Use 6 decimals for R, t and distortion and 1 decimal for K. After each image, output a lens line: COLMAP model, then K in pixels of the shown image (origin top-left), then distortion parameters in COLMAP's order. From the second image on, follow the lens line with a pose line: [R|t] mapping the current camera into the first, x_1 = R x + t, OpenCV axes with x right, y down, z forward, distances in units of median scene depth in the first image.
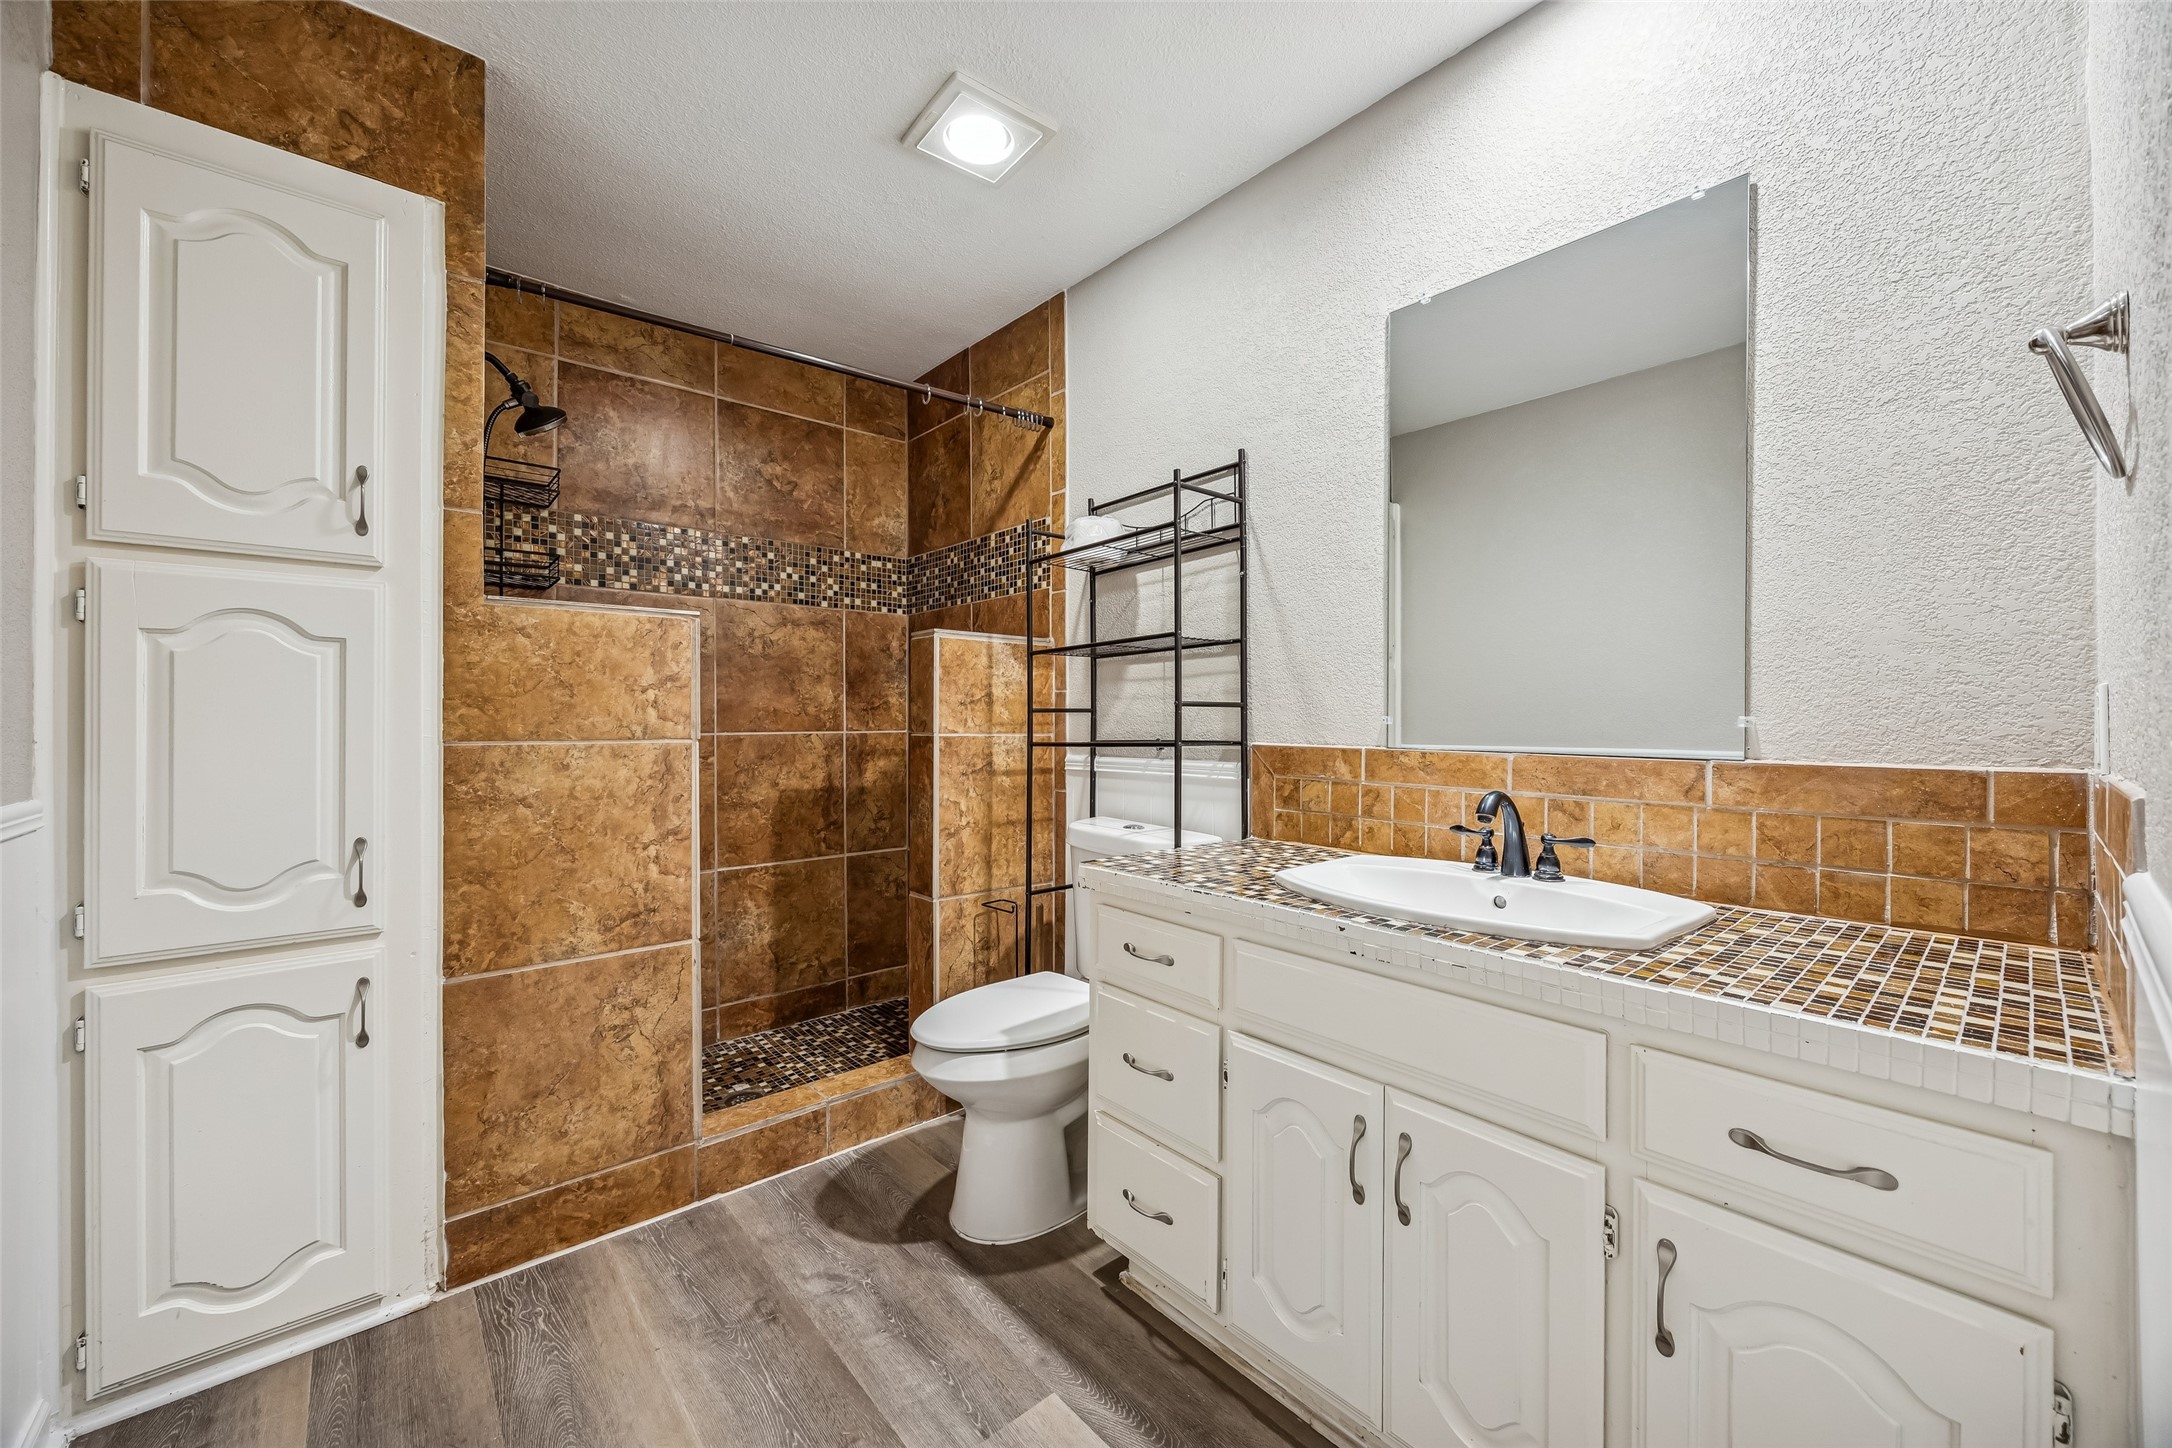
lens RADIAL K [[827.8, 0, 1084.3], [0, 827.8, 721.8], [0, 0, 1]] dist [0.001854, 0.000111]
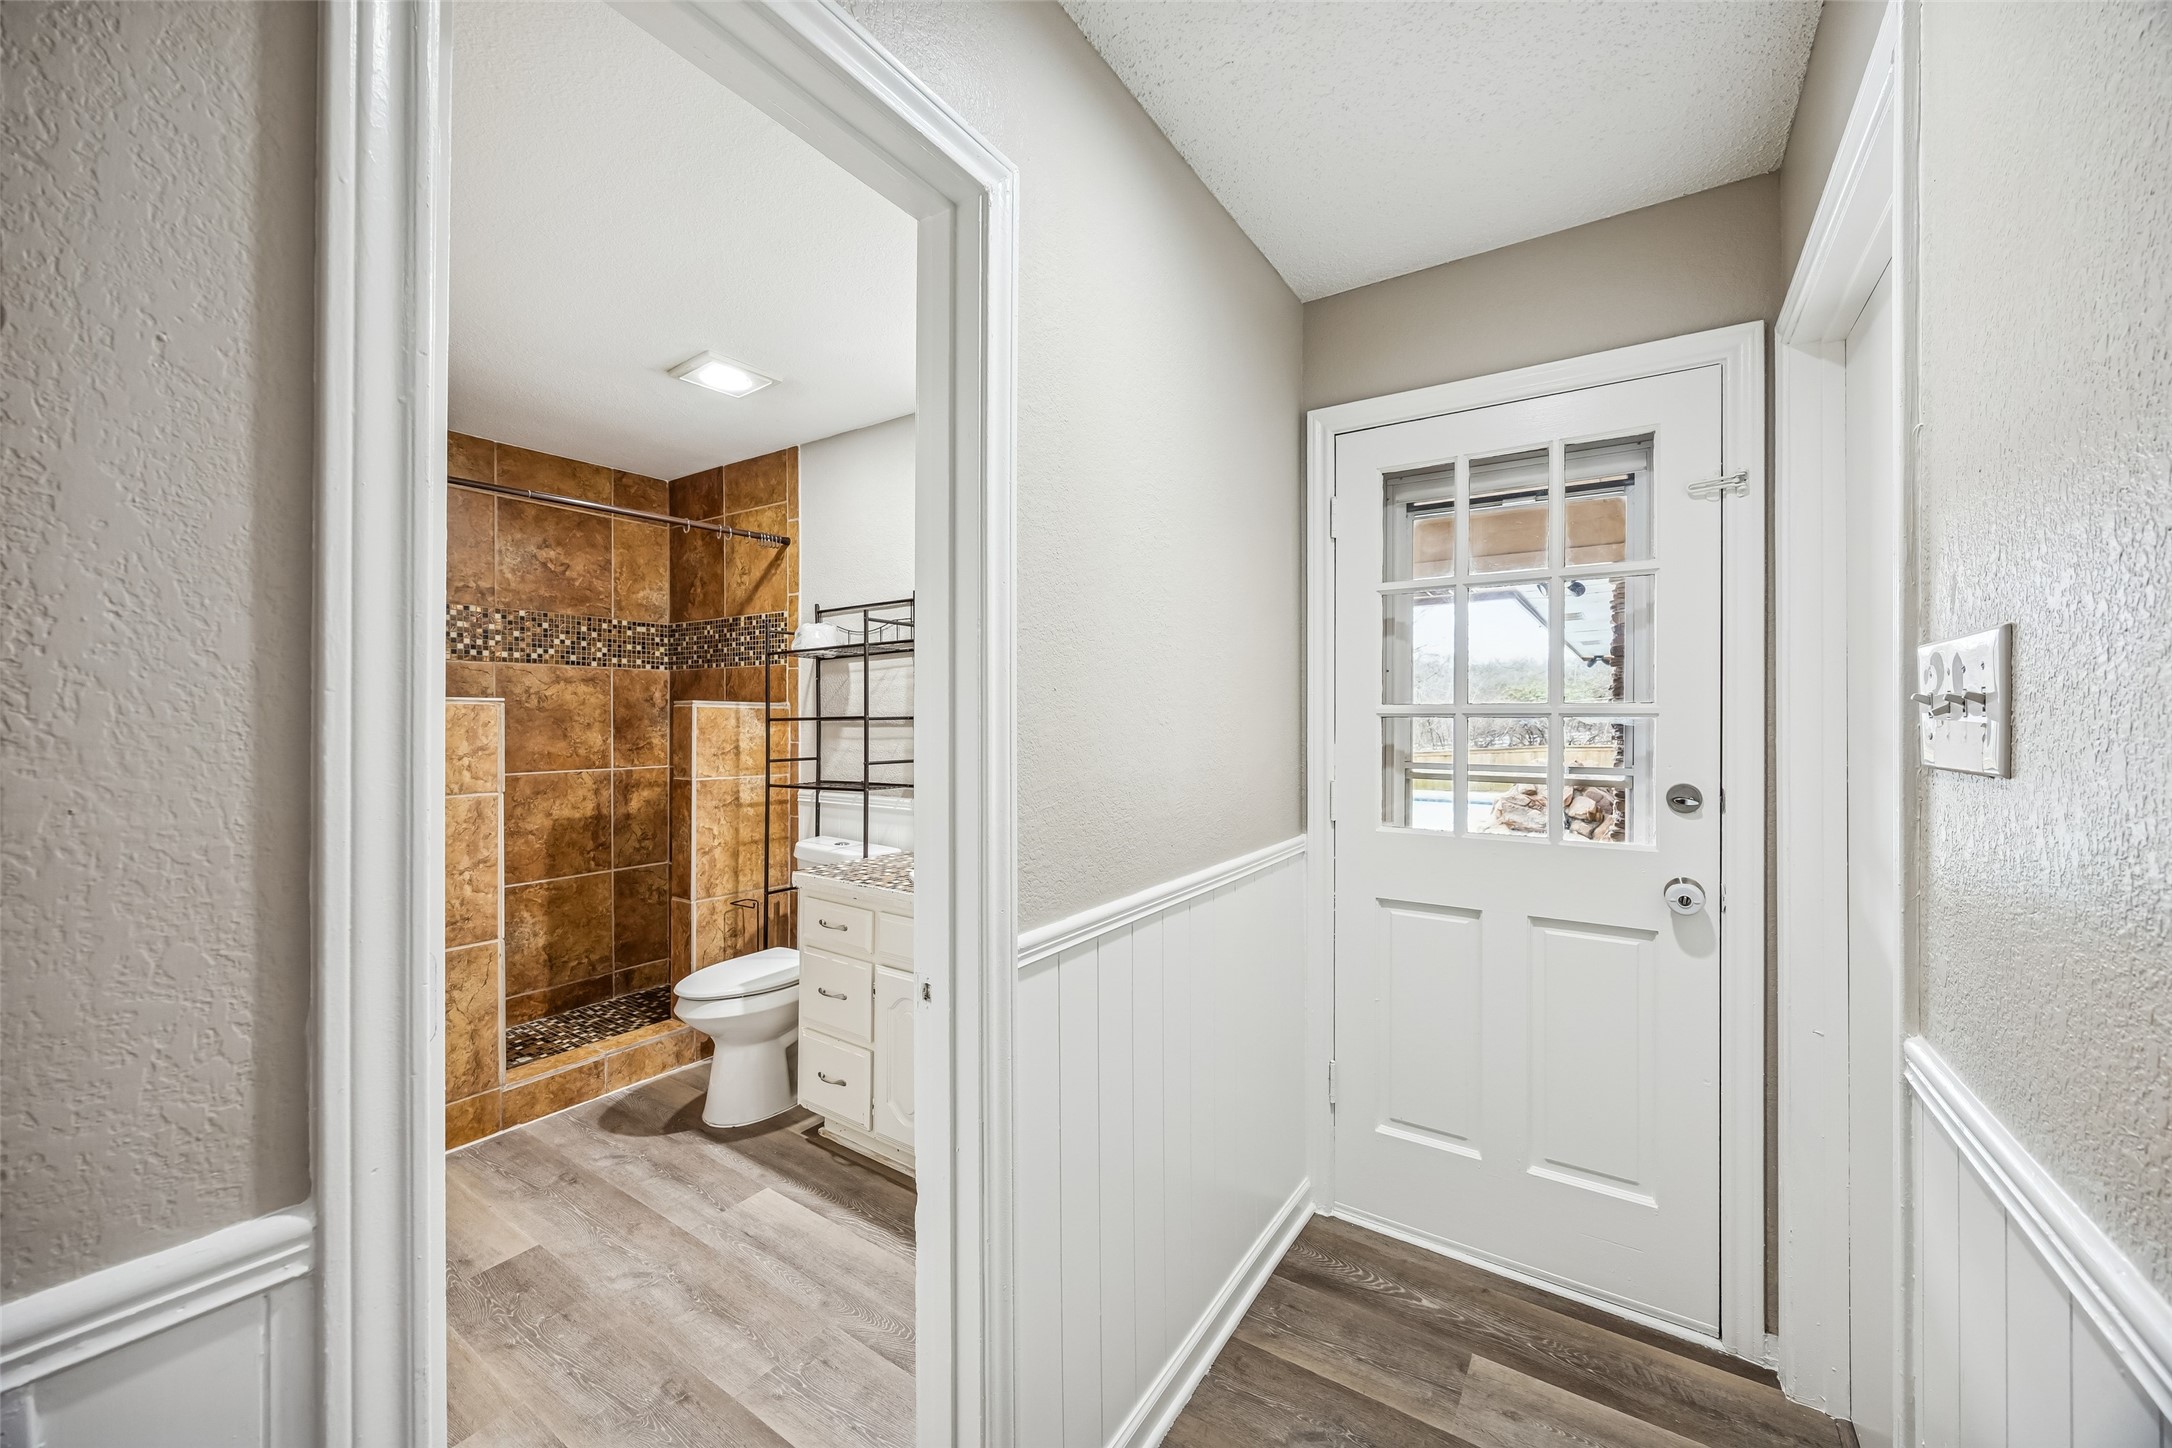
lens RADIAL K [[827.8, 0, 1084.2], [0, 827.8, 722.0], [0, 0, 1]] dist [0.001854, 0.000111]
pose [[0.966358, 0.002889, 0.257186, 0.085728], [-0.004030, 0.999984, 0.003910, -0.083129], [-0.257170, -0.004815, 0.966354, -0.452838]]
